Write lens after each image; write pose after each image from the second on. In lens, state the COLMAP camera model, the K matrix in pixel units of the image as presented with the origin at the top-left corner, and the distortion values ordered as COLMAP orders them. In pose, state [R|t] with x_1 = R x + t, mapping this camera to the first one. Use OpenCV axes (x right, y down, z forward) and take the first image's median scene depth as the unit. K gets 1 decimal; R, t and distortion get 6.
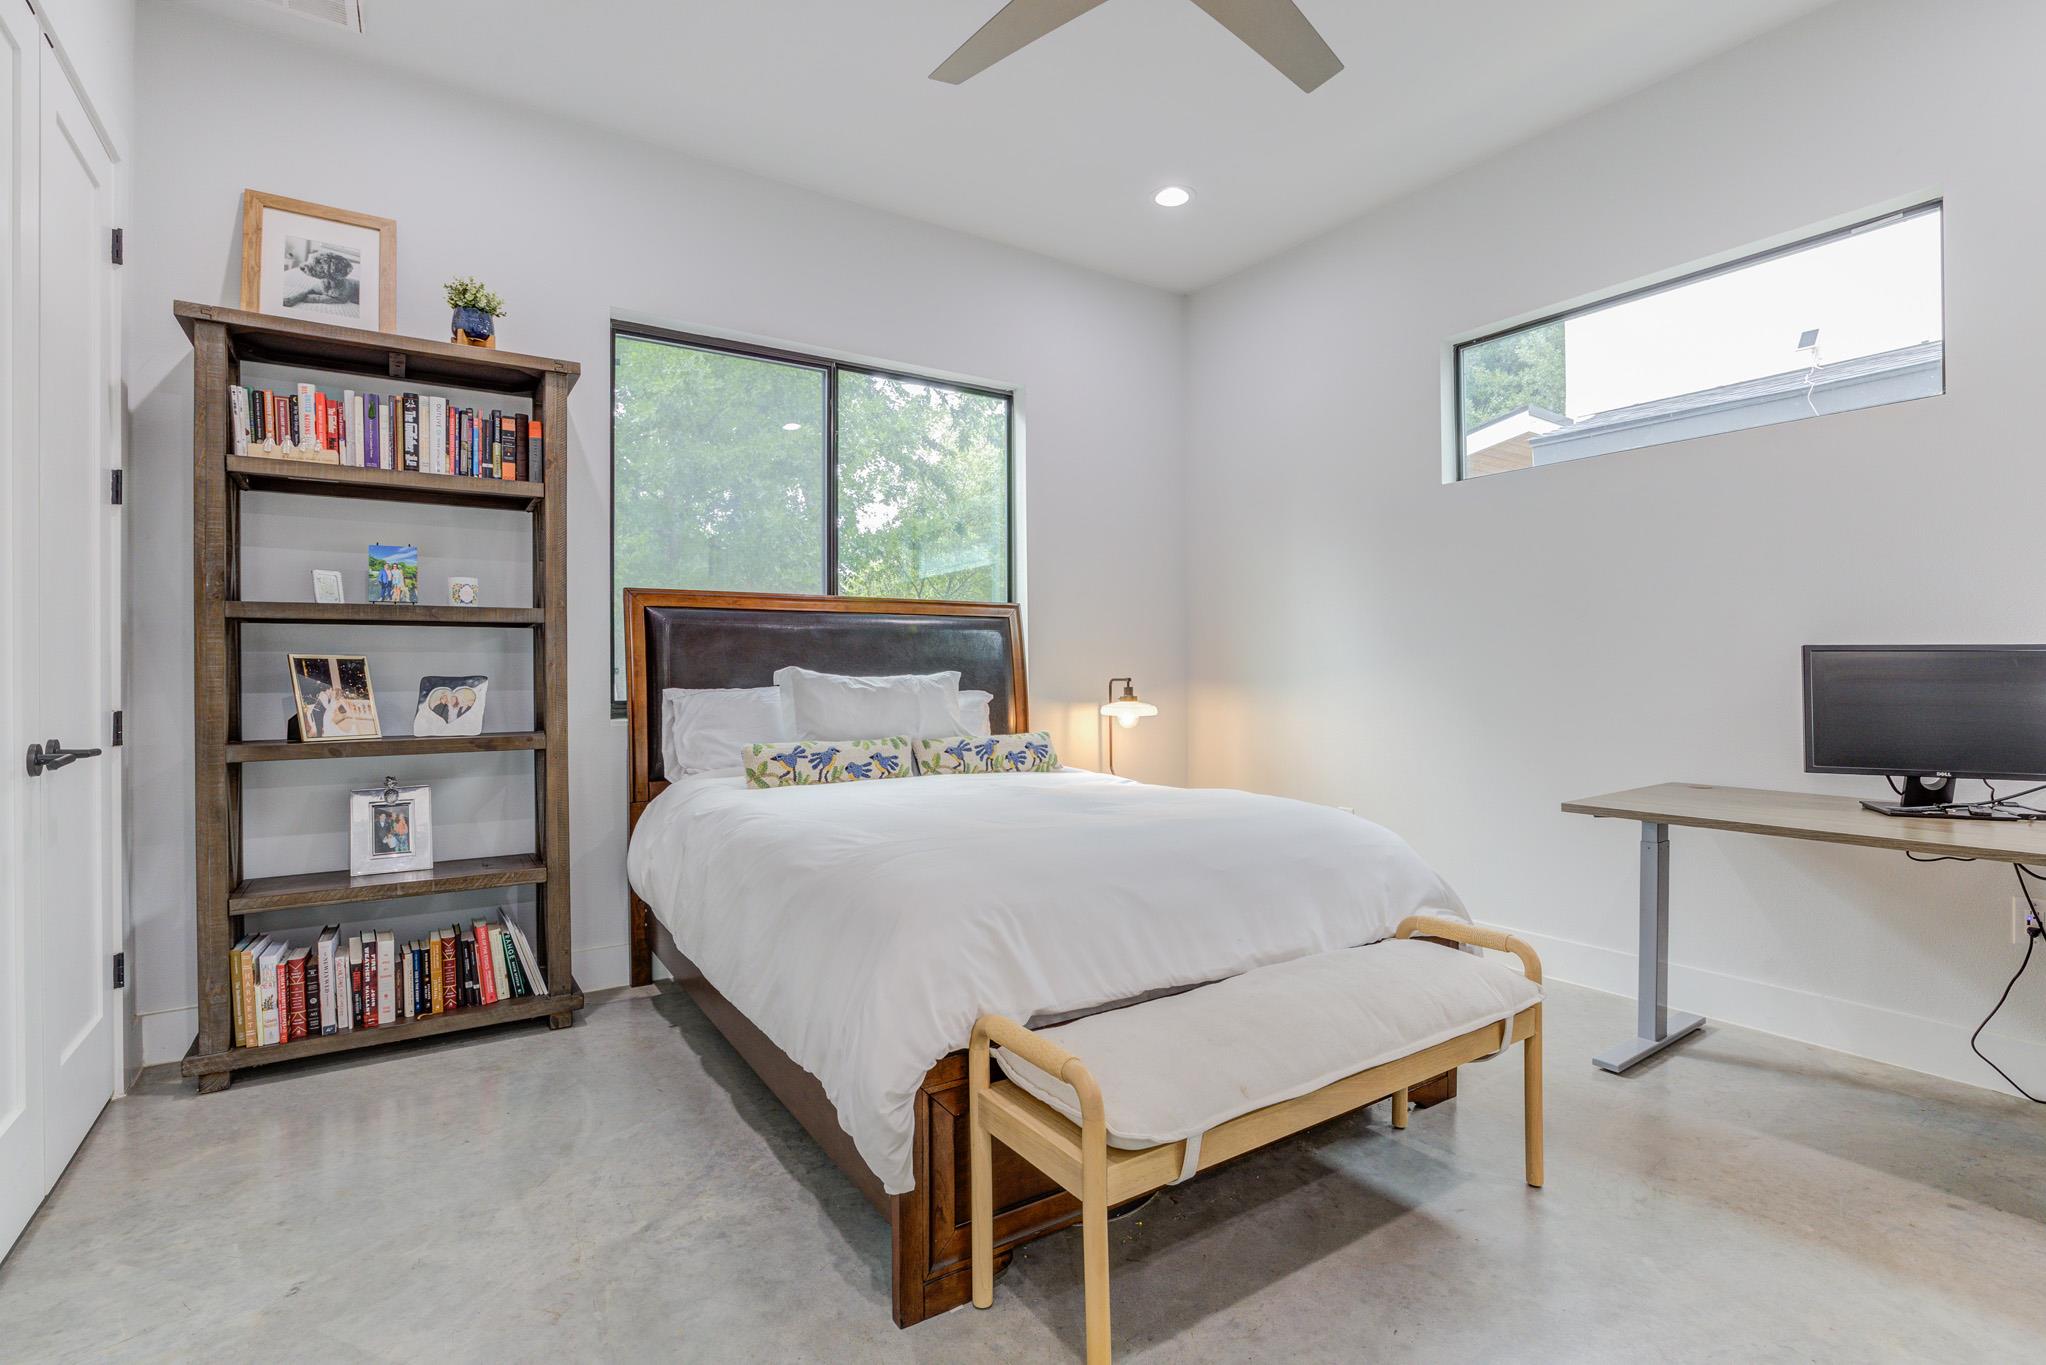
lens RADIAL K [[890.5, 0, 1023.6], [0, 890.5, 677.1], [0, 0, 1]] dist [-0.045807, 0.018290]
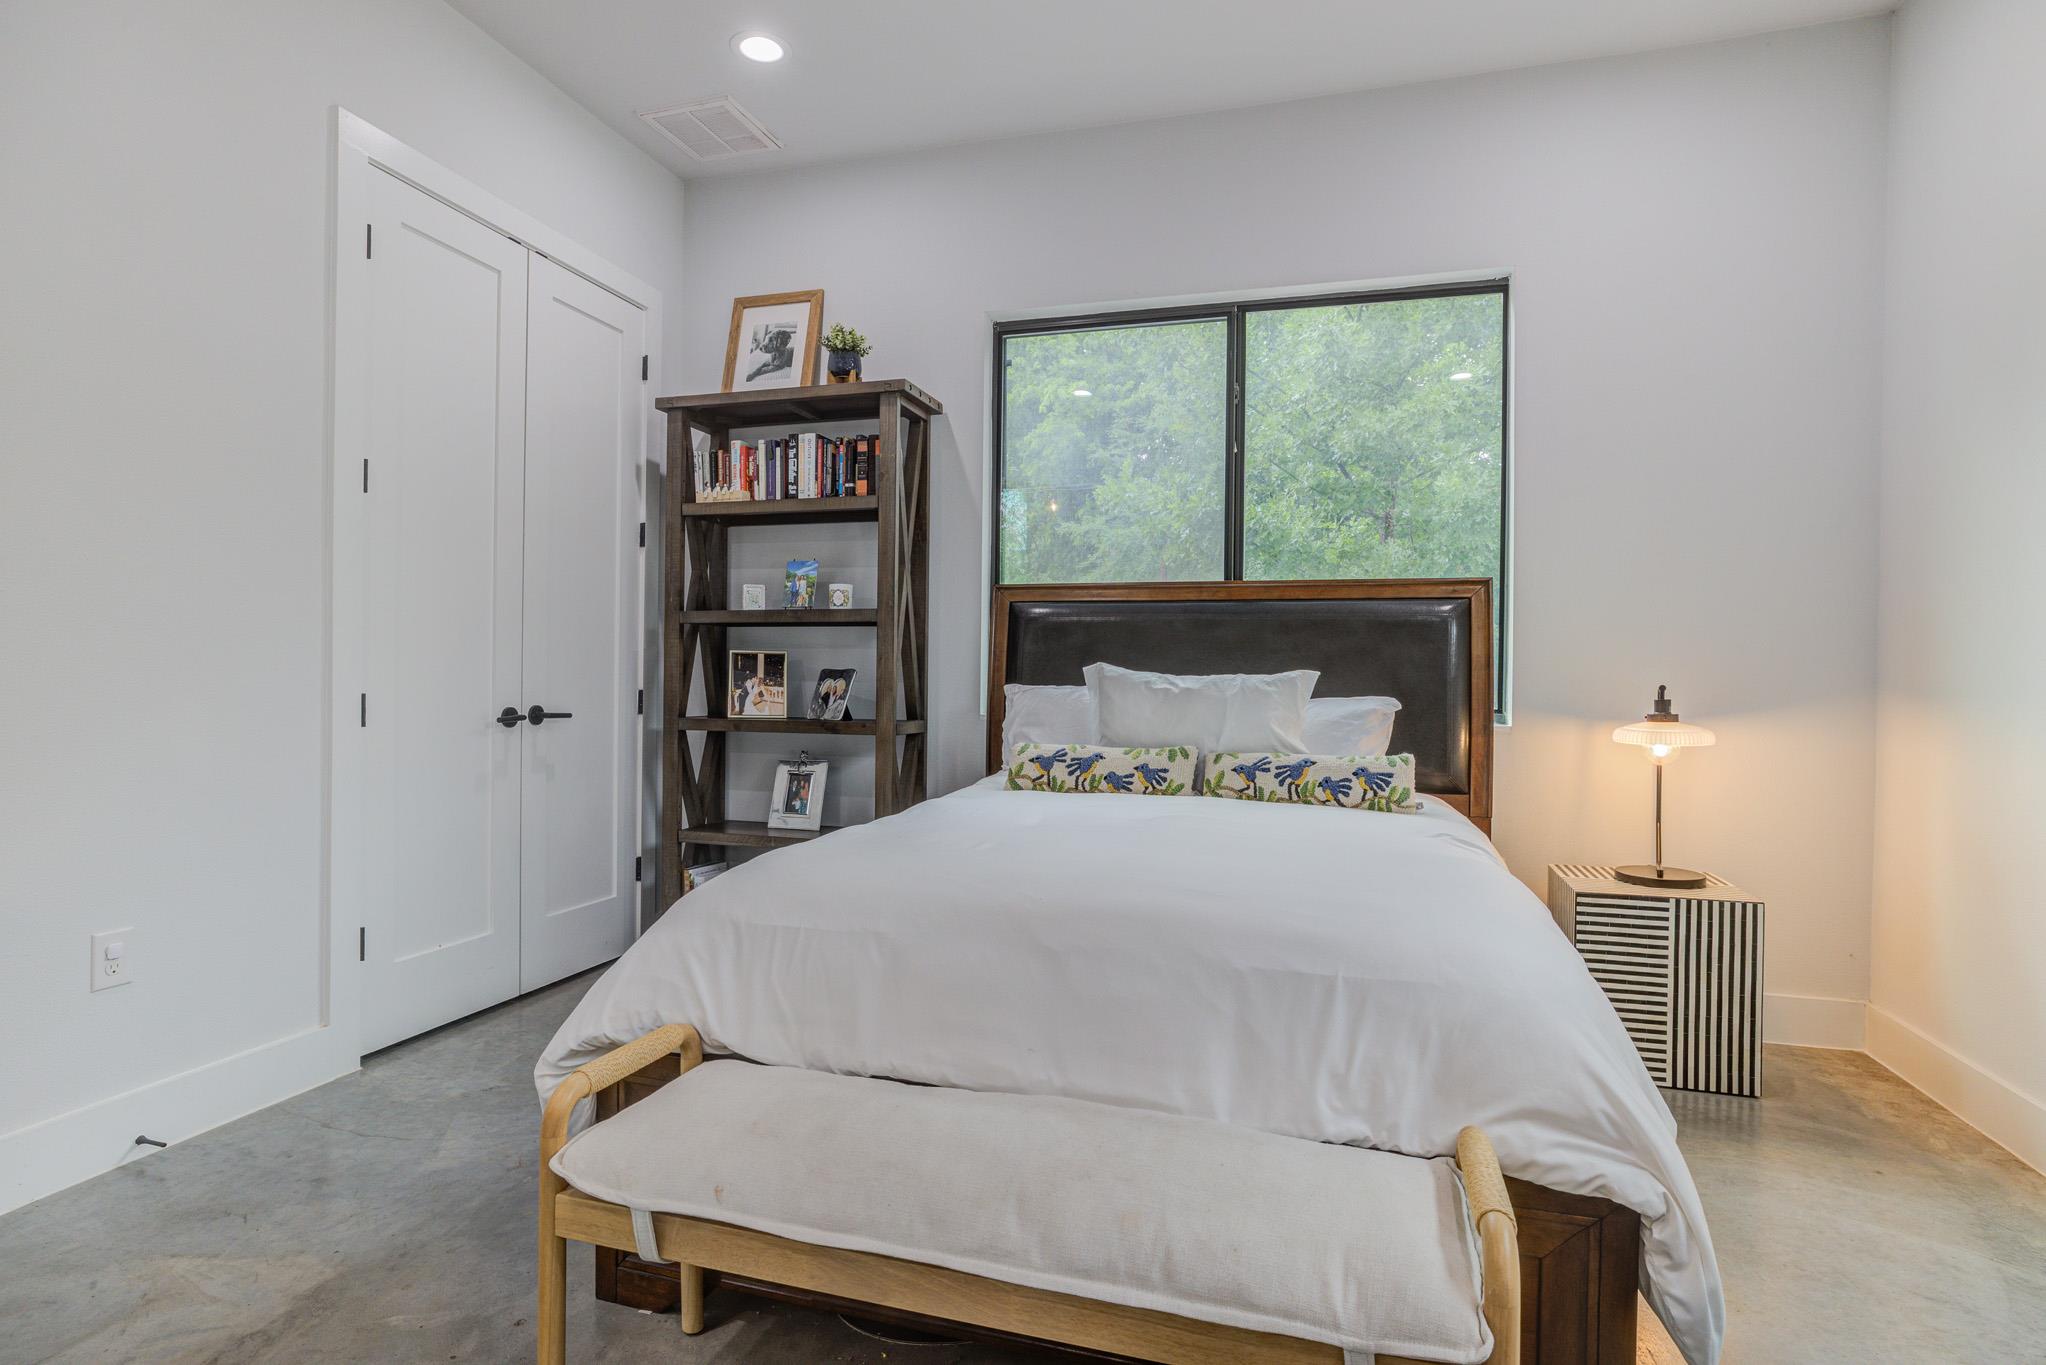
lens RADIAL K [[1014.6, 0, 1023.0], [0, 1014.6, 682.5], [0, 0, 1]] dist [-0.025633, 0.021942]
pose [[0.672934, 0.019615, -0.739442, 0.523630], [-0.017239, 0.999793, 0.010833, -0.001942], [0.739501, 0.005457, 0.673133, 0.277504]]
